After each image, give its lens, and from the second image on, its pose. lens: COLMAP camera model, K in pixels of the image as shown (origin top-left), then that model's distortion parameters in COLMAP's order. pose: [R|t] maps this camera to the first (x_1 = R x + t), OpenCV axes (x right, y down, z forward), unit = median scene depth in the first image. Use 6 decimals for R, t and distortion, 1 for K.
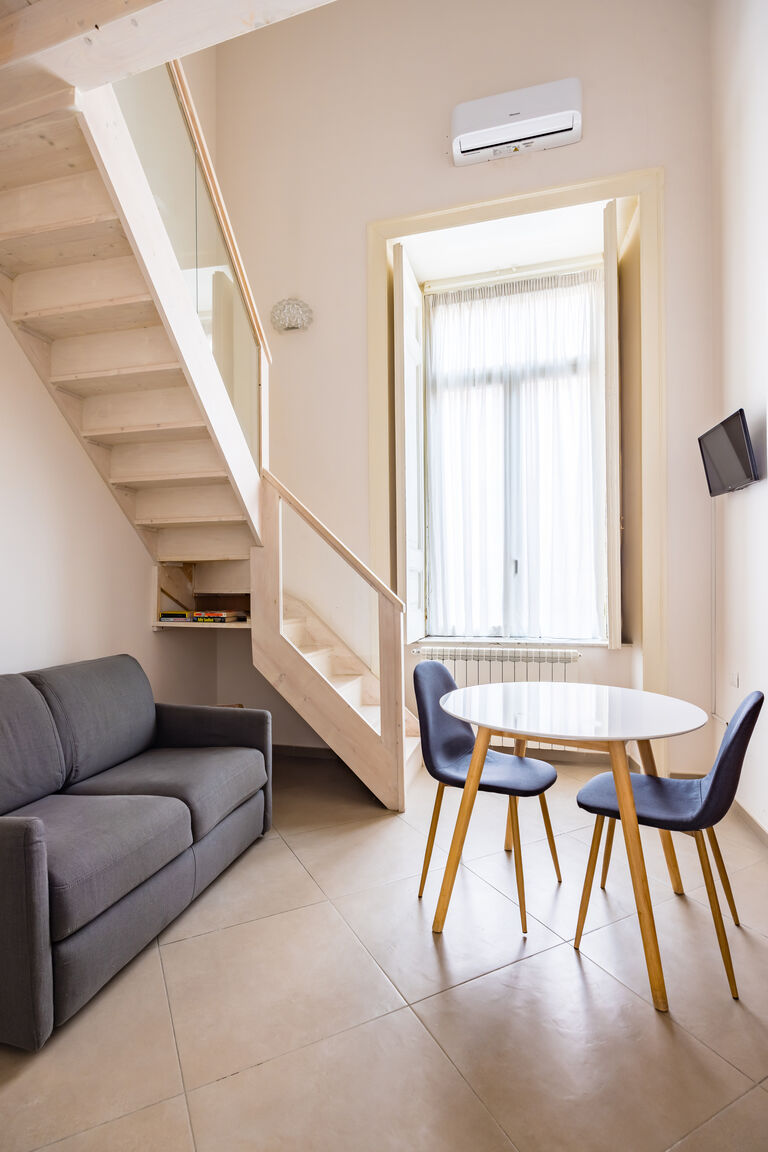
lens RADIAL K [[556.3, 0, 374.9], [0, 556.3, 586.1], [0, 0, 1]] dist [-0.011914, 0.000535]
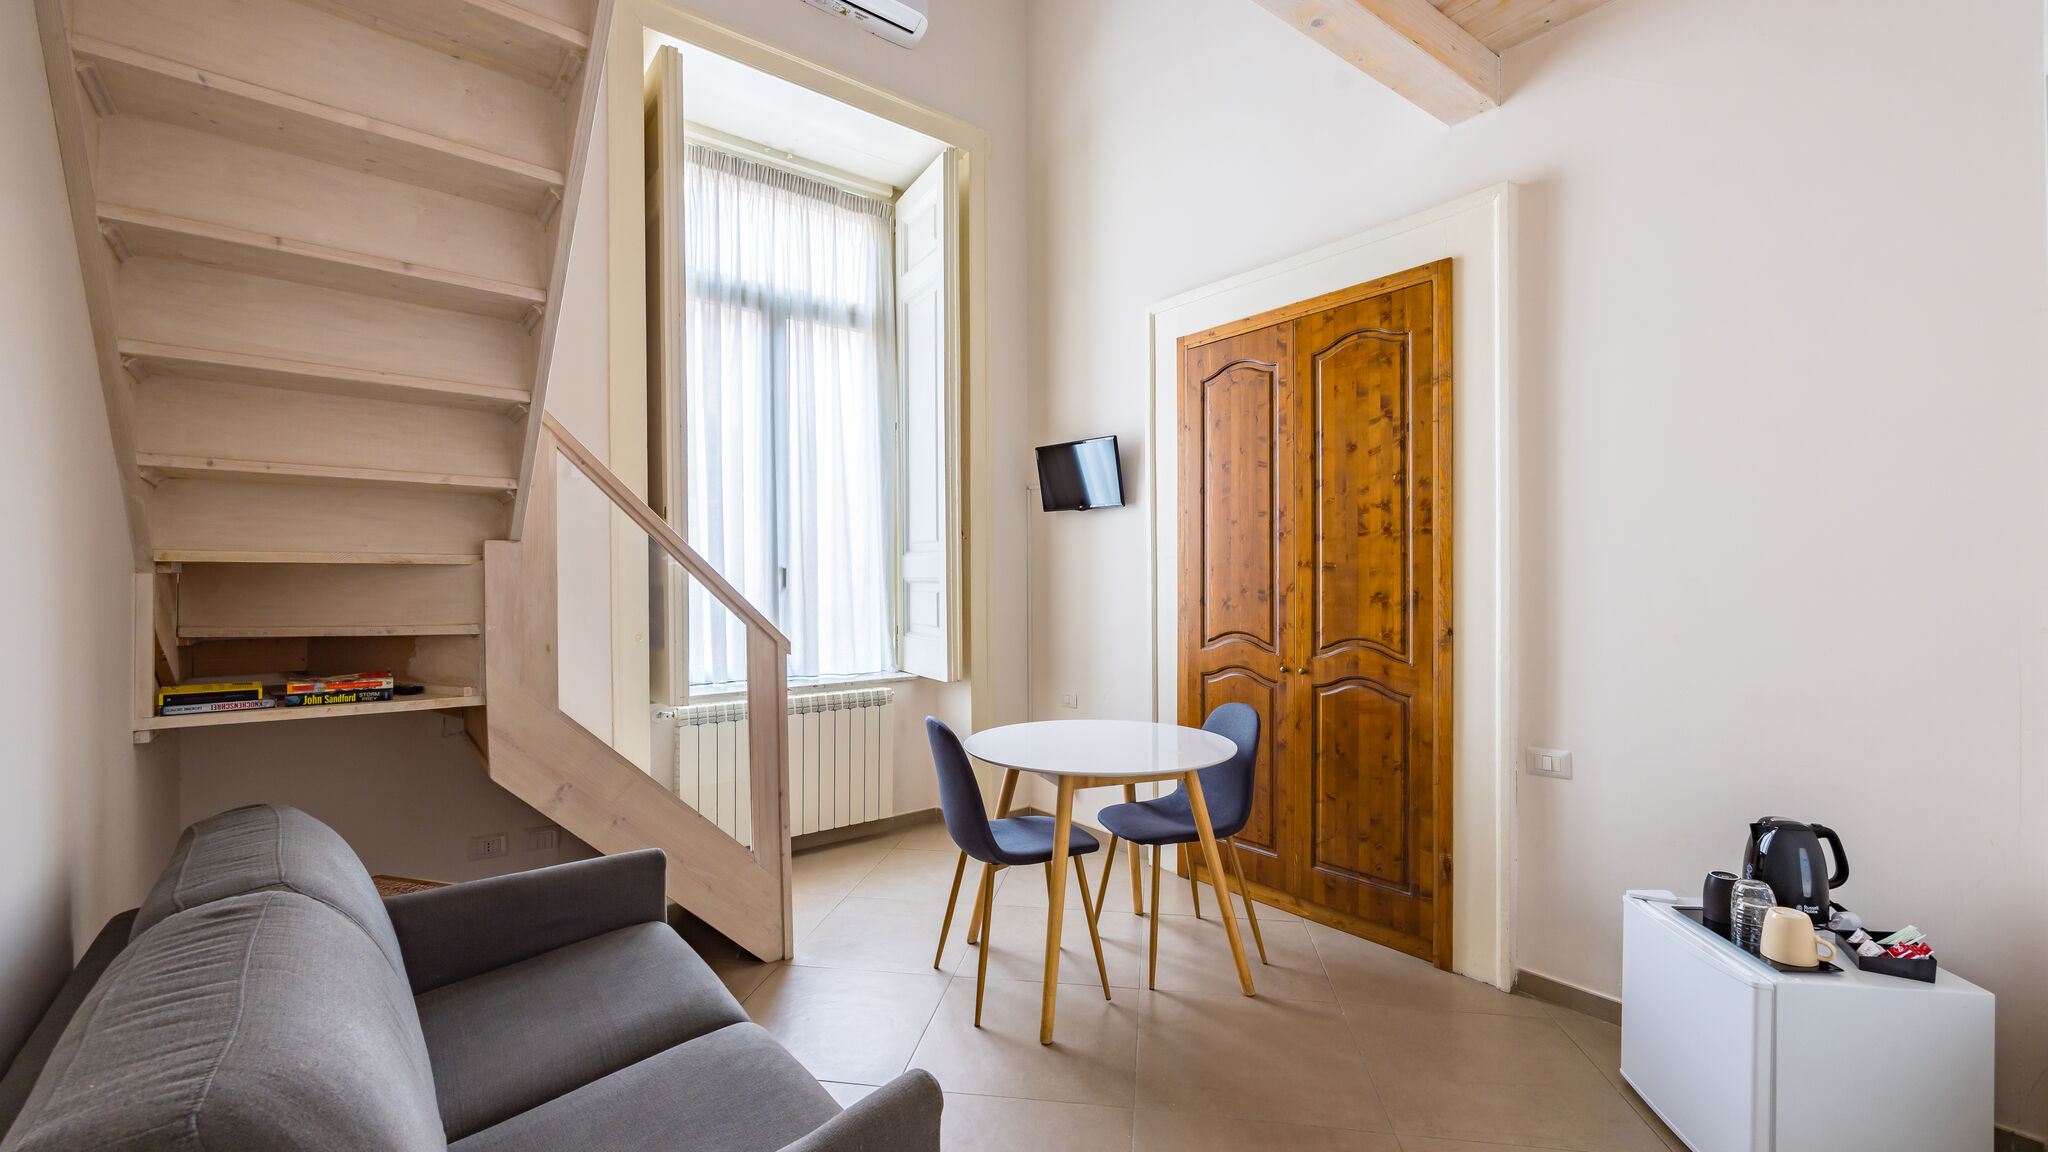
lens RADIAL K [[826.6, 0, 1030.4], [0, 826.6, 579.2], [0, 0, 1]] dist [-0.000475, 0.000183]
pose [[0.583809, 0.009040, 0.811841, -0.555966], [0.001232, 0.999927, -0.012020, -0.027196], [-0.811890, 0.008018, 0.583755, 0.187480]]
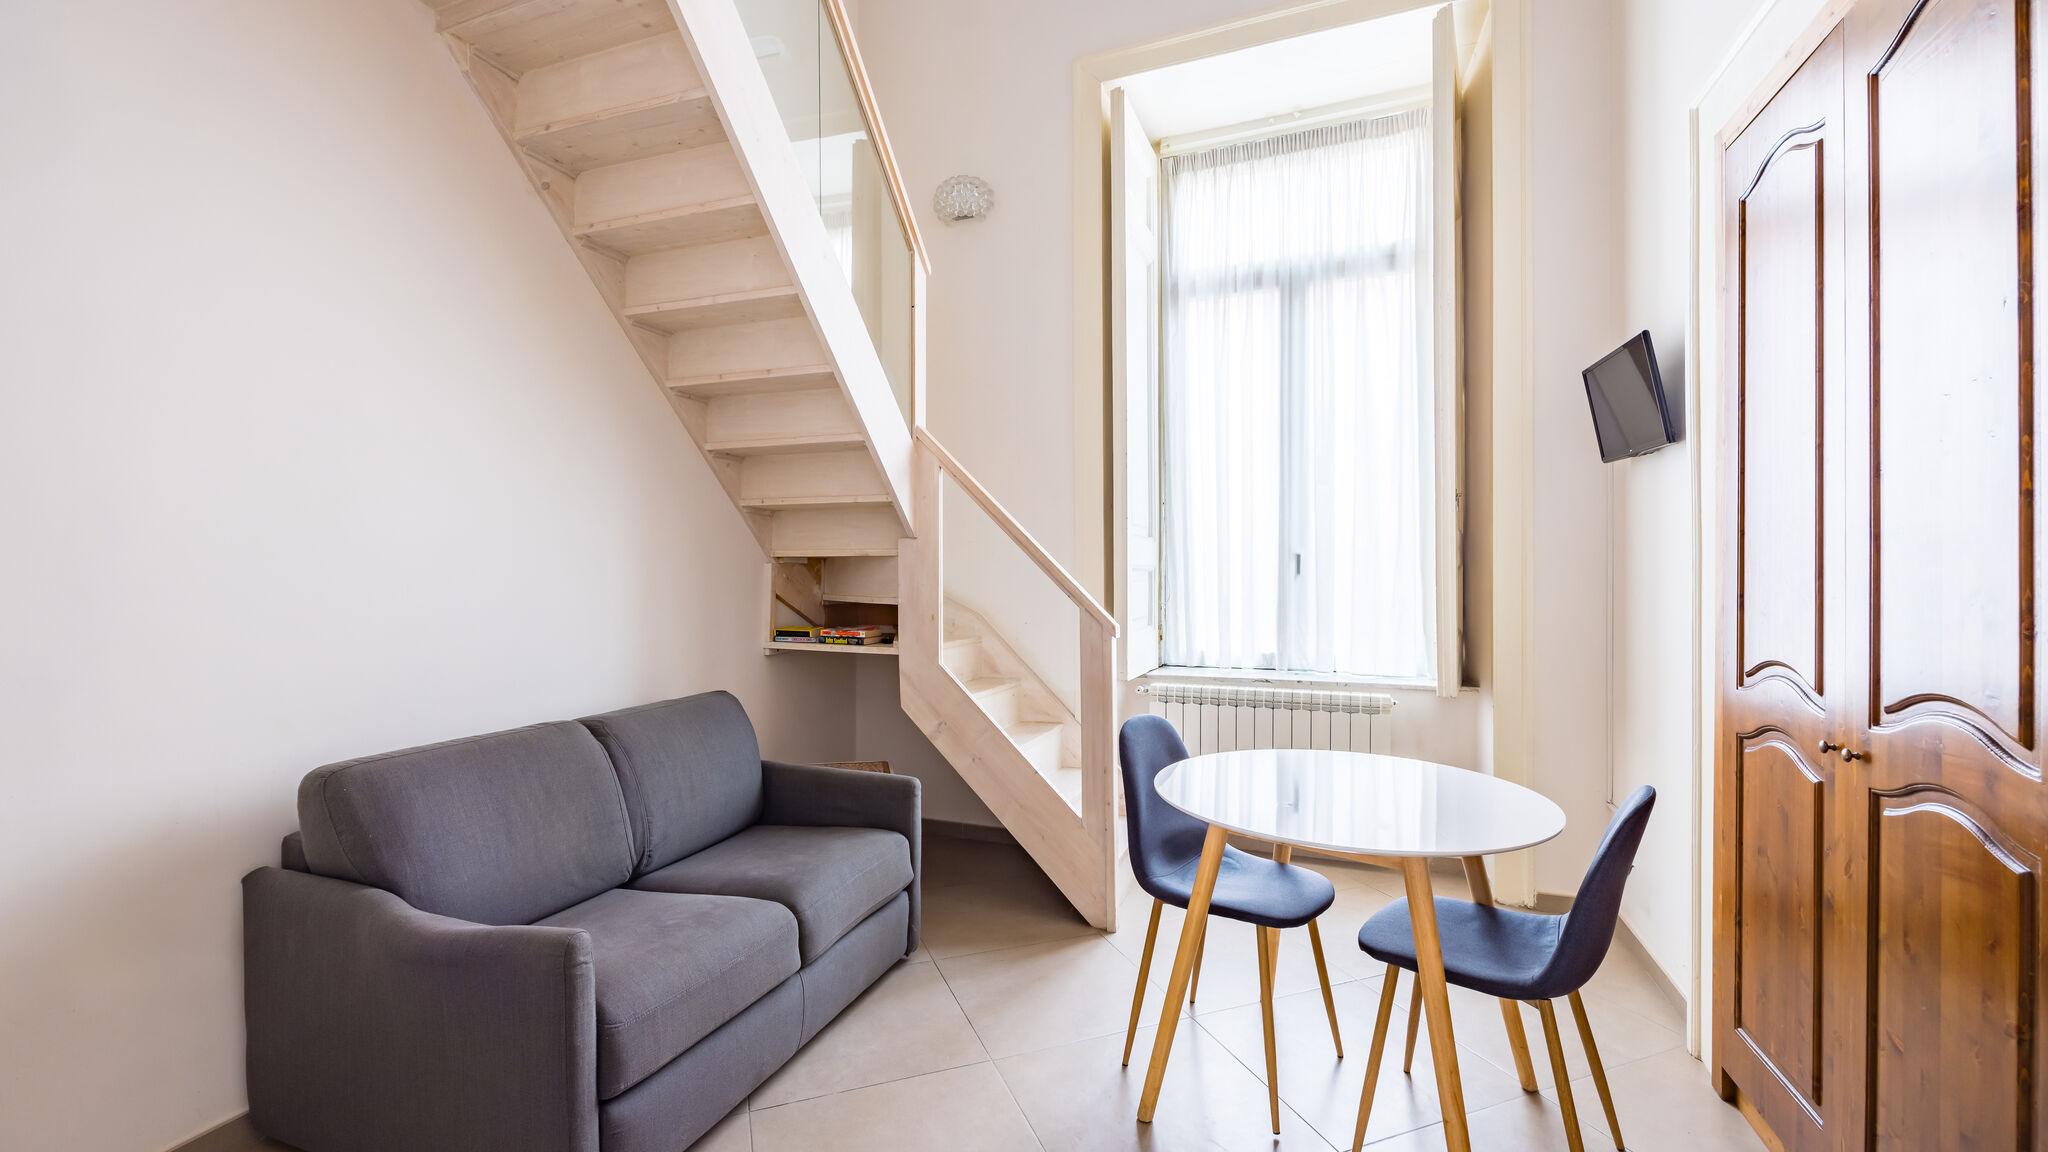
lens RADIAL K [[826.6, 0, 1014.4], [0, 826.6, 570.0], [0, 0, 1]] dist [-0.000475, 0.000183]
pose [[0.993983, 0.006189, -0.109363, 0.036298], [-0.006861, 0.999960, -0.005763, -0.026794], [0.109323, 0.006478, 0.993985, -0.017831]]
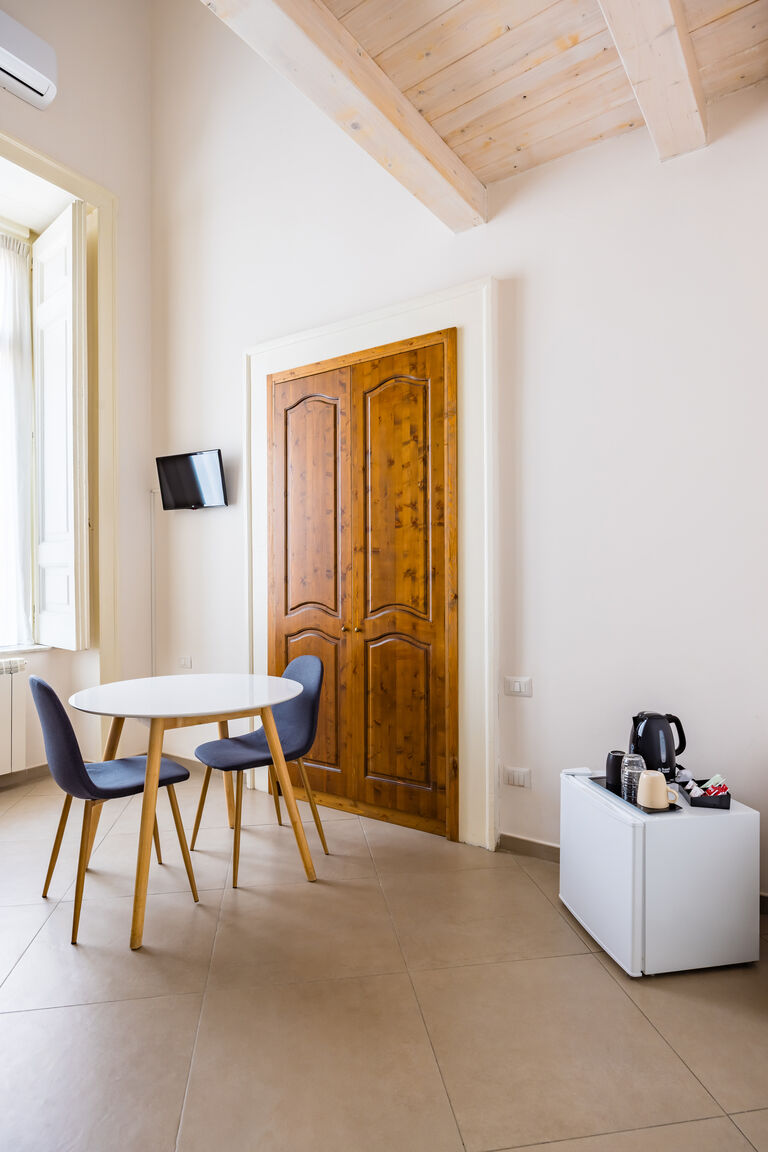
lens RADIAL K [[610.5, 0, 371.5], [0, 610.5, 575.8], [0, 0, 1]] dist [0.002331, -0.001845]
pose [[0.319677, 0.012579, 0.947443, -0.474428], [0.006822, 0.999855, -0.015577, 0.001561], [-0.947502, 0.011443, 0.319545, 0.168258]]
